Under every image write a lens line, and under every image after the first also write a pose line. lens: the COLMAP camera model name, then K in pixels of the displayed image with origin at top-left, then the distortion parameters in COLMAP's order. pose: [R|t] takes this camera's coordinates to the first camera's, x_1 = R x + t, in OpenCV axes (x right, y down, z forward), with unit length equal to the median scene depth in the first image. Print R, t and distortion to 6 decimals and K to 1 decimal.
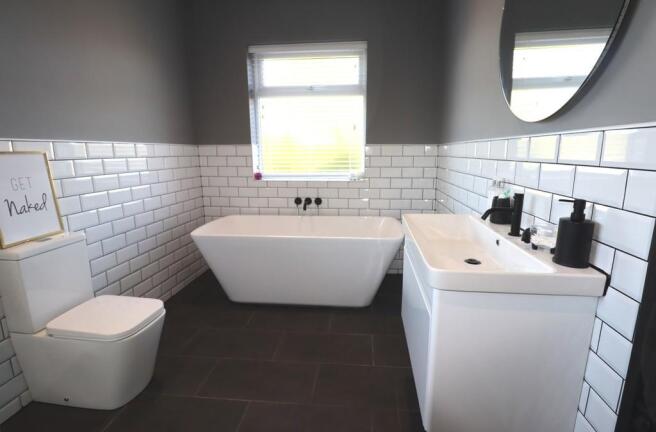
lens RADIAL K [[319.0, 0, 328.0], [0, 319.0, 216.0], [0, 0, 1]] dist [-0.000027, 0.000022]
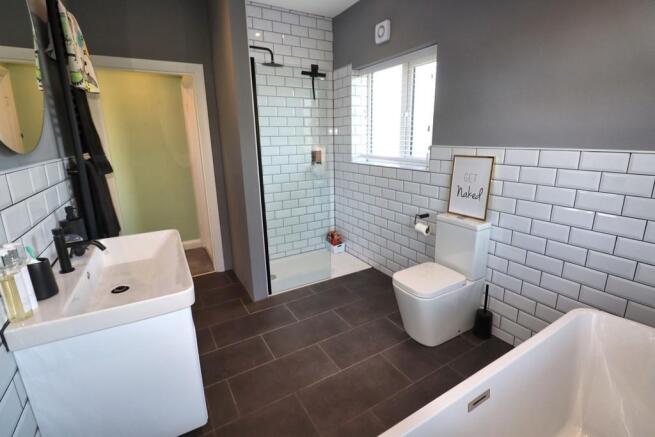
lens RADIAL K [[301.6, 0, 327.5], [0, 301.6, 218.5], [0, 0, 1]] dist [0.000796, 0.000079]
pose [[-0.797183, 0.178756, -0.576668, 0.360578], [-0.098869, 0.903615, 0.416778, -0.414230], [0.595588, 0.389263, -0.702673, 1.544599]]
